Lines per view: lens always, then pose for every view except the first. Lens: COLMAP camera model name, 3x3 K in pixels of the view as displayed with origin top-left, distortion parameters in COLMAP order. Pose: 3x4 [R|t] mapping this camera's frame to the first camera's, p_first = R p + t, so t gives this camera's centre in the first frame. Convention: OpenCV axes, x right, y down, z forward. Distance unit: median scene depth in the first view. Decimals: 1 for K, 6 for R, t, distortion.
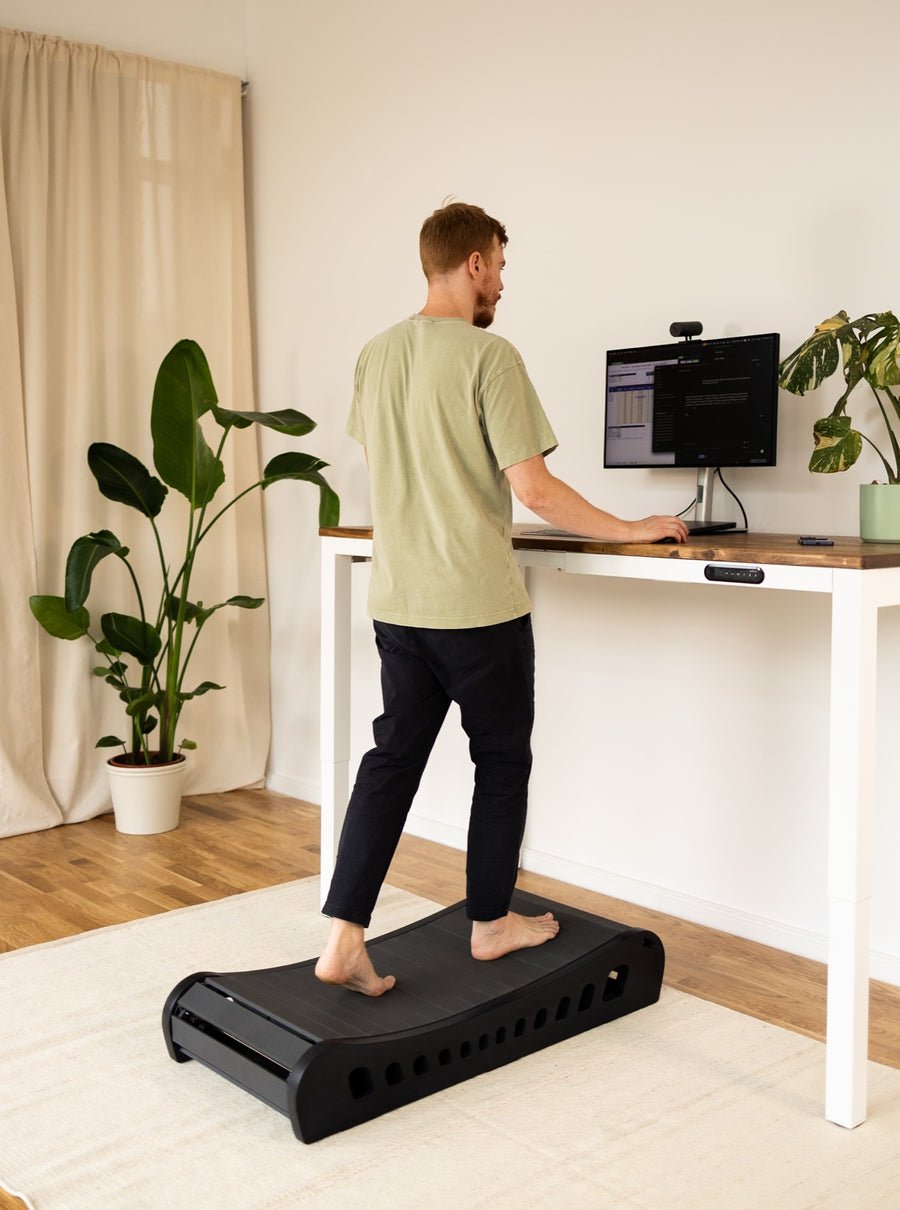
lens RADIAL K [[1339.0, 0, 444.1], [0, 1339.0, 537.4], [0, 0, 1]] dist [0.012926, -0.006177]
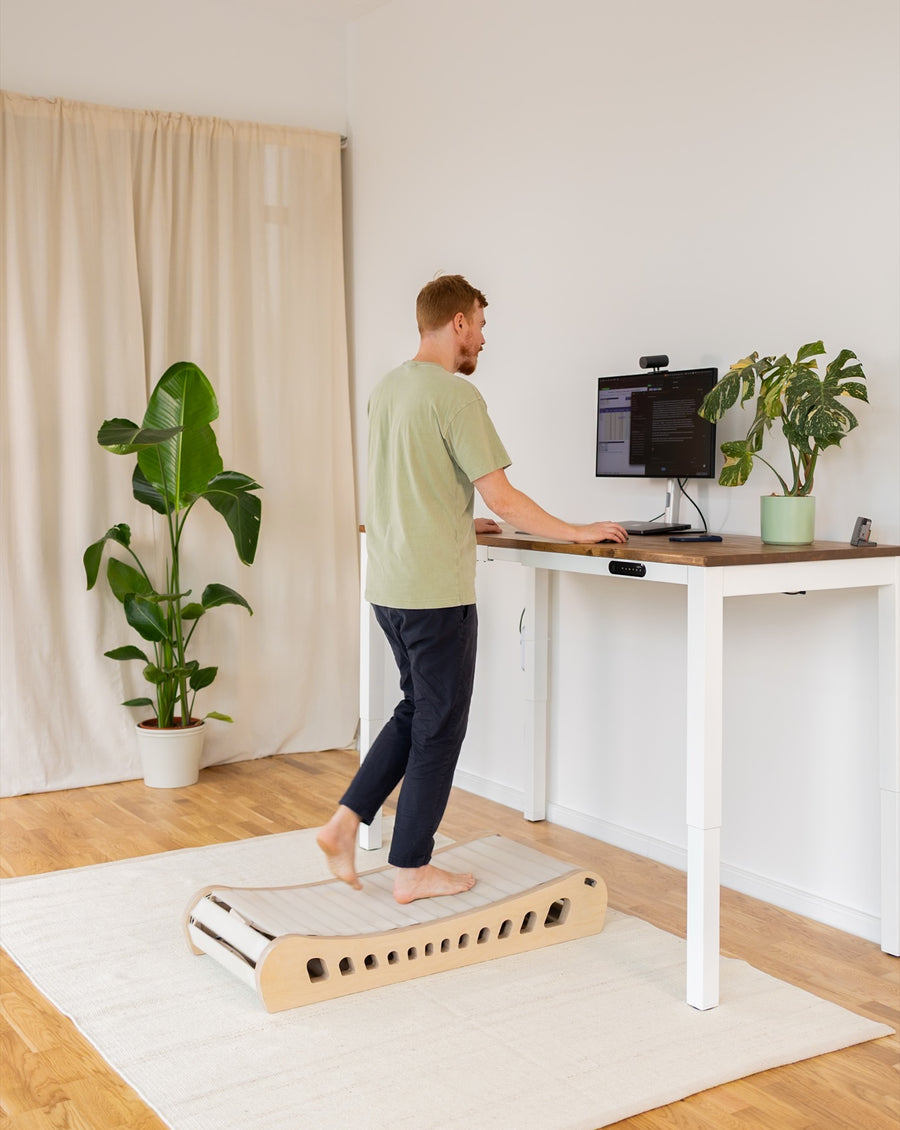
lens RADIAL K [[1437.6, 0, 470.2], [0, 1437.6, 473.6], [0, 0, 1]] dist [0.024001, 0.053765]
pose [[0.987355, 0.001086, -0.158521, 0.229038], [-0.006020, 0.999512, -0.030647, -0.016142], [0.158410, 0.031214, 0.986880, -0.295813]]
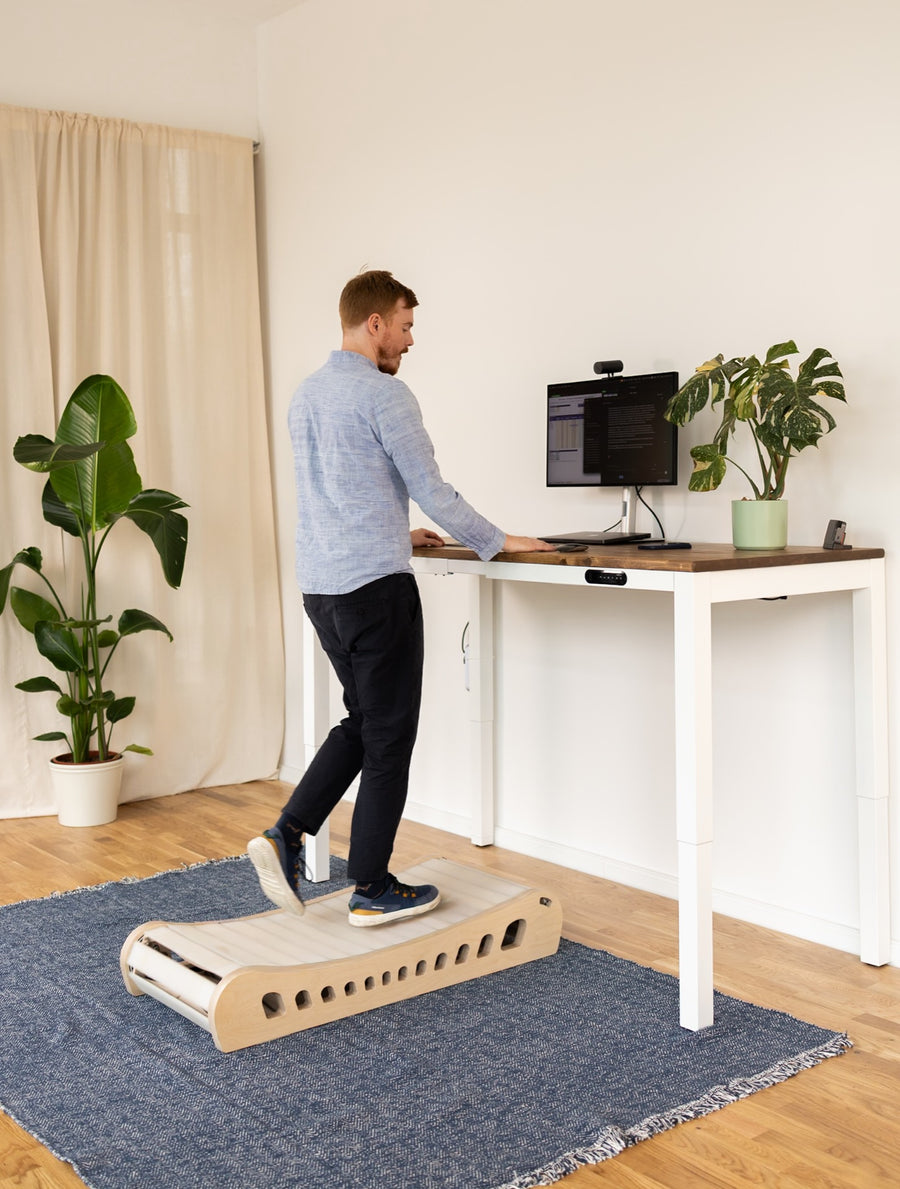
lens RADIAL K [[1437.1, 0, 469.8], [0, 1437.1, 488.1], [0, 0, 1]] dist [0.013779, 0.020776]
pose [[0.998212, -0.015105, -0.057832, 0.136282], [0.012772, 0.999098, -0.040496, -0.001778], [0.058392, 0.039684, 0.997505, -0.251847]]
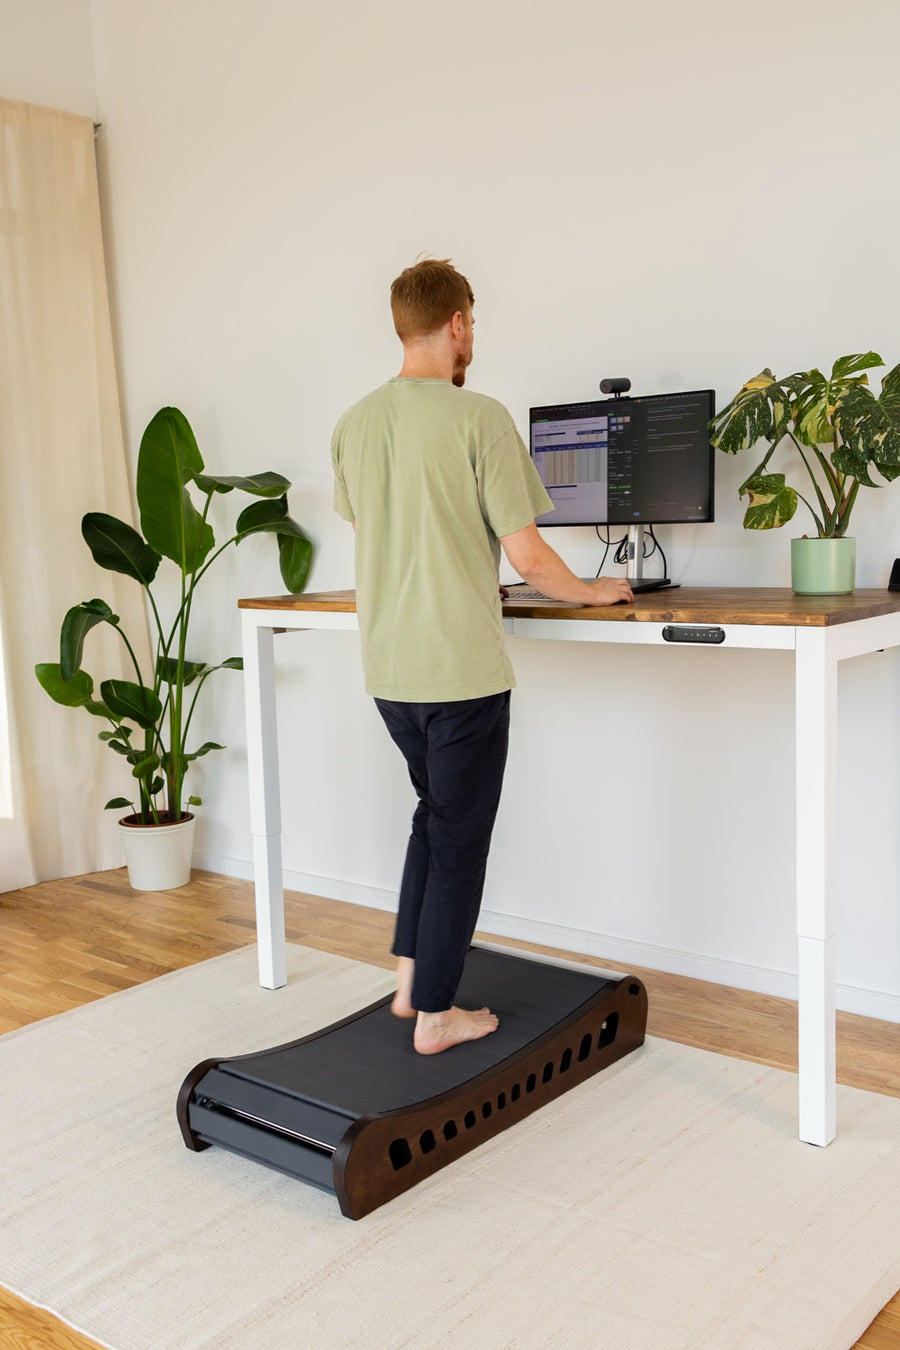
lens RADIAL K [[1370.0, 0, 409.8], [0, 1370.0, 663.9], [0, 0, 1]] dist [0.033613, -0.001397]
pose [[0.989503, -0.053354, 0.134306, -0.115900], [0.044320, 0.996605, 0.069383, -0.026717], [-0.137552, -0.062702, 0.988508, -0.014621]]
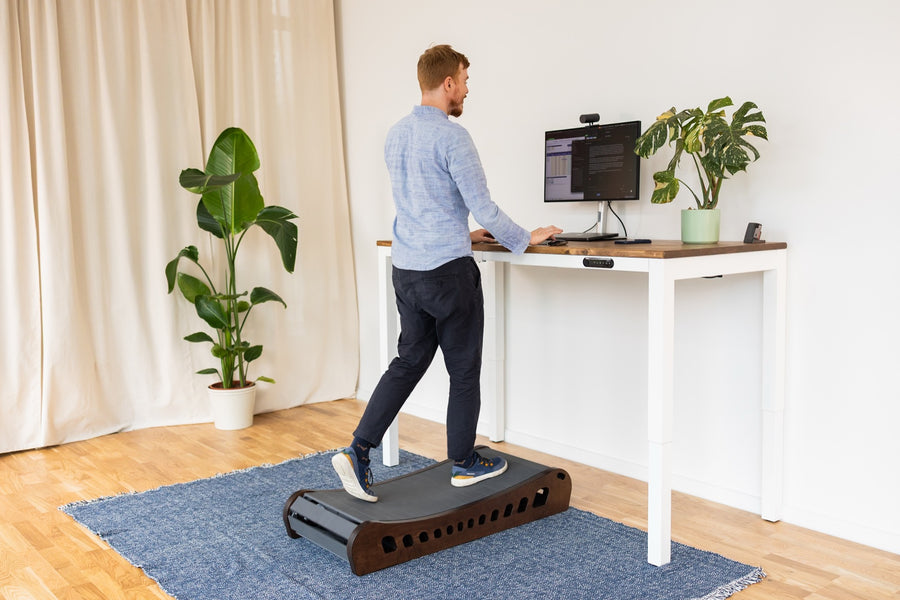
lens RADIAL K [[920.1, 0, 450.0], [0, 920.1, 300.0], [0, 0, 1]] dist [0.021715, 0.000899]
pose [[0.998076, -0.013311, -0.060552, 0.075562], [0.016750, 0.998254, 0.056635, 0.003589], [0.059692, -0.057541, 0.996557, -0.178966]]
